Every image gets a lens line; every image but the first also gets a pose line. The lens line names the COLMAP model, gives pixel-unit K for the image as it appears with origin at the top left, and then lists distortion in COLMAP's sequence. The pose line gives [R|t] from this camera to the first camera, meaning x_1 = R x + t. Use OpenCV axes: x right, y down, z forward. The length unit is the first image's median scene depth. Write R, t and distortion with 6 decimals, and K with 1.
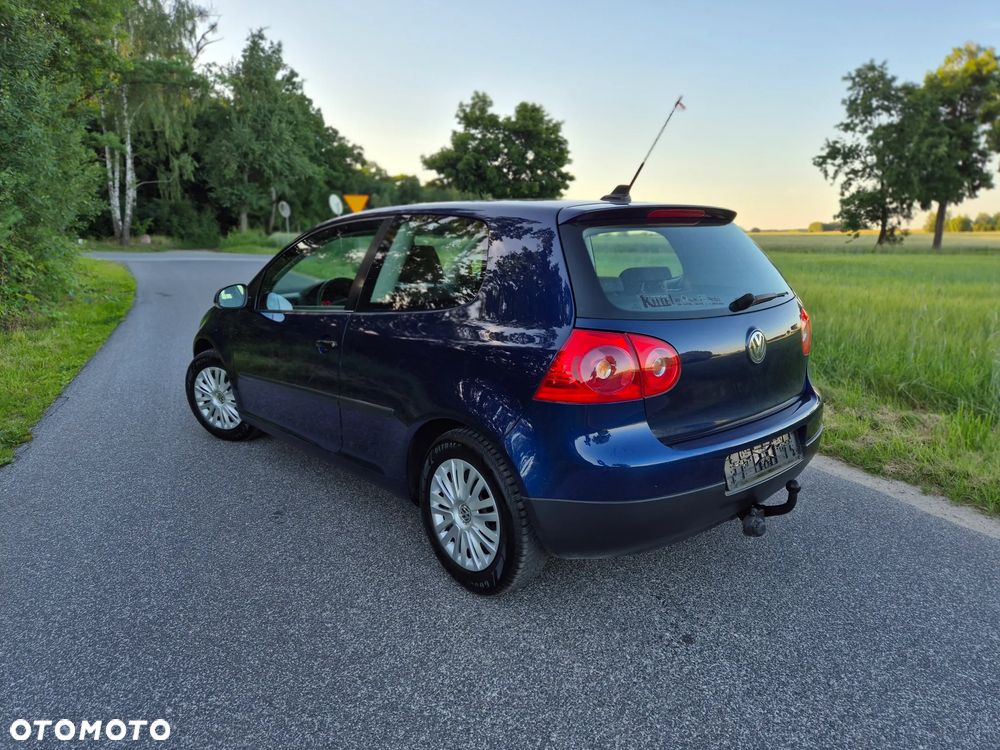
lens RADIAL K [[669.9, 0, 509.0], [0, 669.9, 369.3], [0, 0, 1]] dist [0.064822, -0.057043]
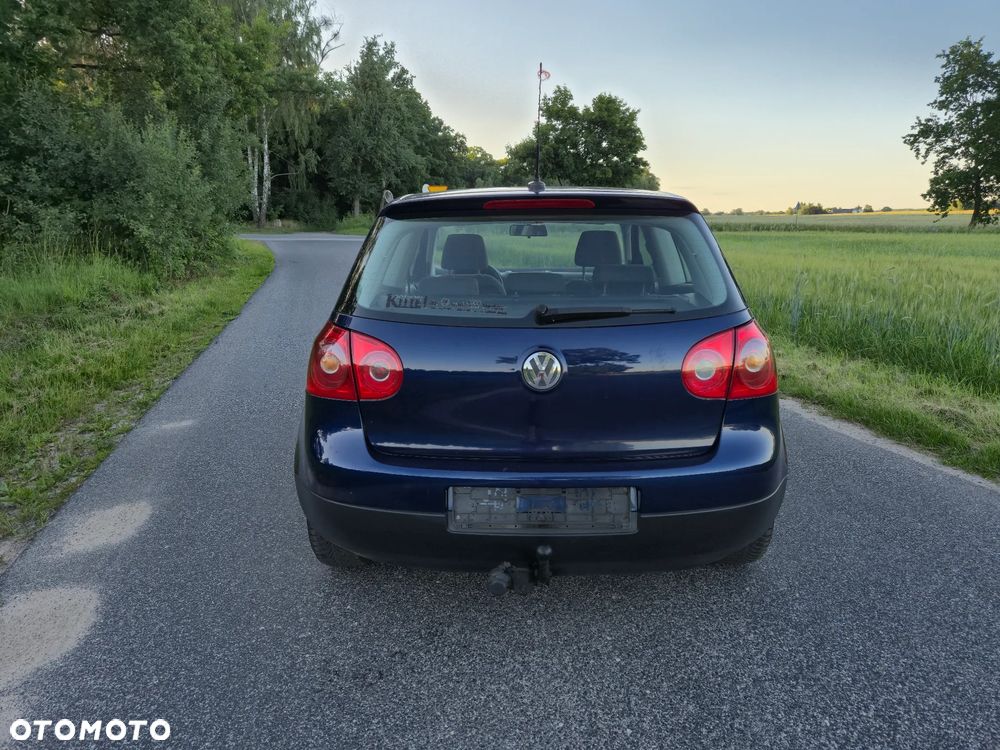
lens RADIAL K [[671.1, 0, 501.4], [0, 671.1, 362.4], [0, 0, 1]] dist [0.067121, -0.062381]
pose [[0.986207, 0.029141, -0.162930, 0.053762], [-0.026621, 0.999490, 0.017628, 0.021827], [0.163361, -0.013048, 0.986480, -0.111880]]
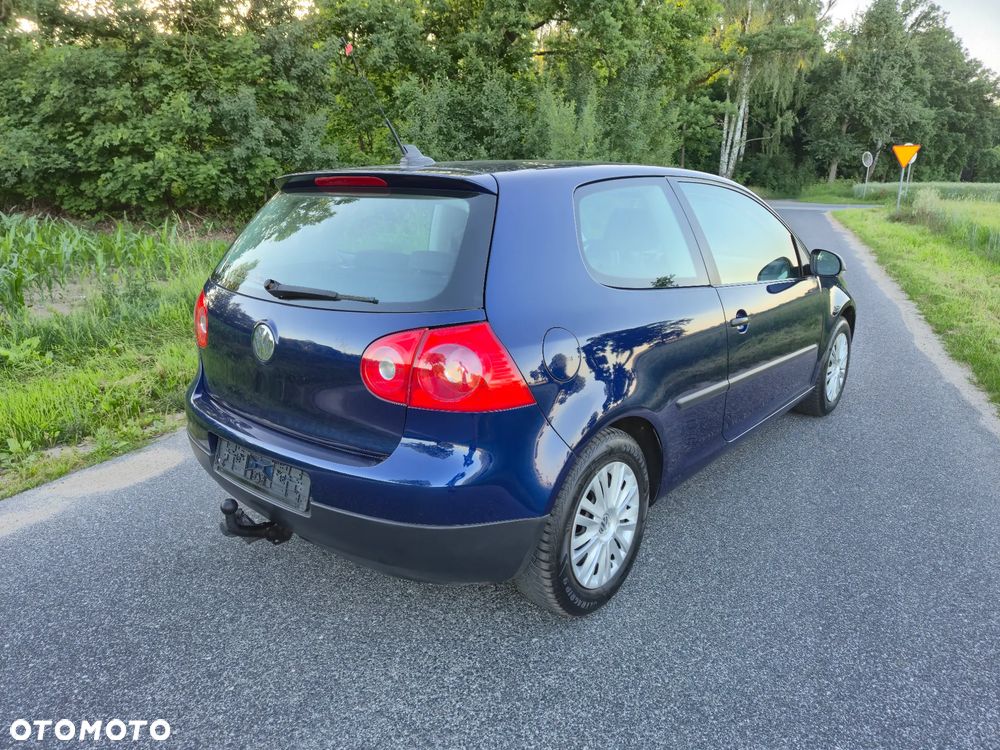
lens RADIAL K [[671.1, 0, 515.3], [0, 671.1, 369.9], [0, 0, 1]] dist [0.067121, -0.062381]
pose [[0.673007, 0.194263, -0.713669, 0.101952], [-0.143802, 0.980847, 0.131381, 0.015238], [0.725522, 0.014207, 0.688052, -0.083308]]
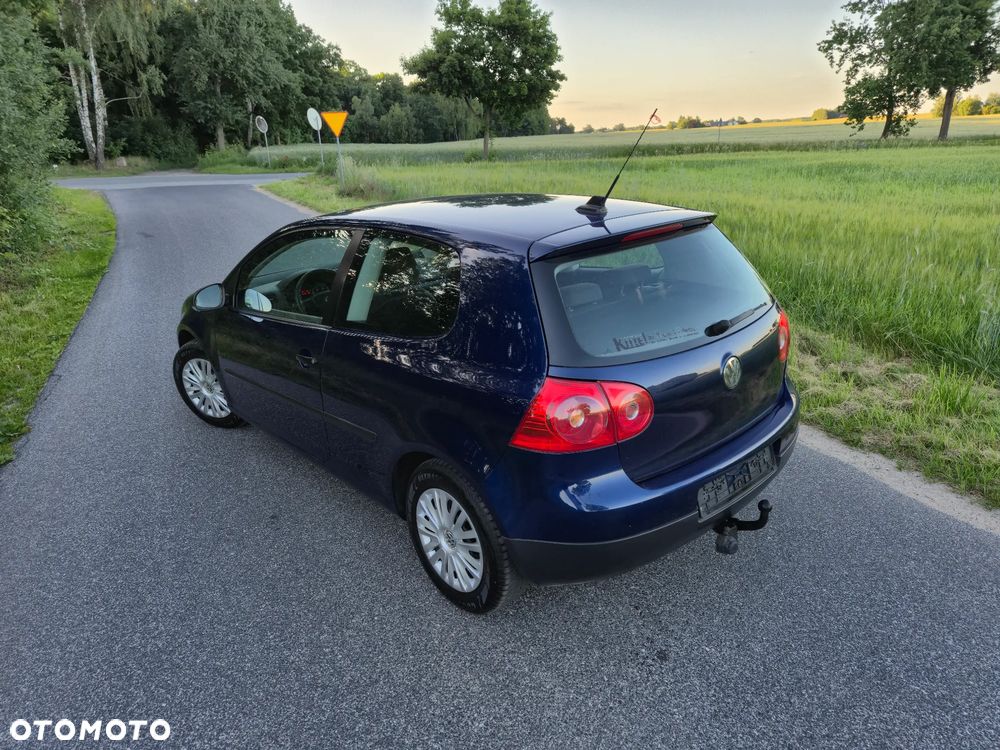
lens RADIAL K [[671.1, 0, 505.2], [0, 671.1, 373.7], [0, 0, 1]] dist [0.067121, -0.062381]
pose [[0.999304, -0.037083, -0.004143, 0.001989], [0.037296, 0.989248, 0.141410, -0.010853], [-0.001146, -0.141466, 0.989943, 0.000113]]
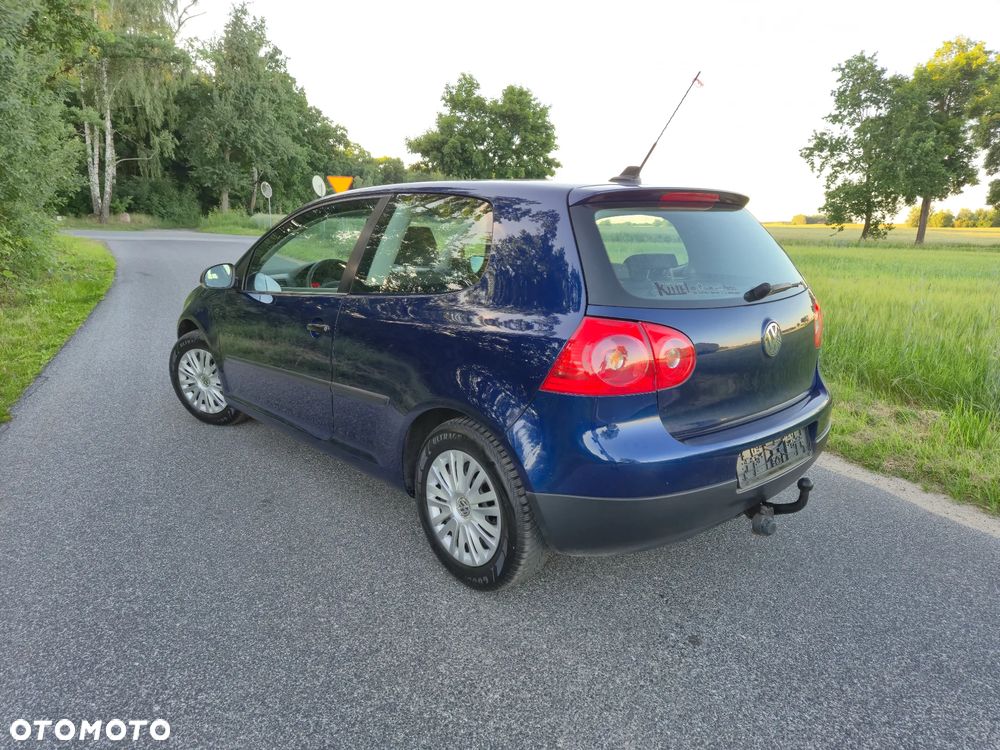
lens RADIAL K [[669.9, 0, 496.9], [0, 669.9, 372.5], [0, 0, 1]] dist [0.064822, -0.057043]
pose [[0.999773, 0.018319, 0.010894, -0.001895], [-0.018577, 0.999539, 0.023994, -0.000105], [-0.010450, -0.024191, 0.999653, 0.002370]]
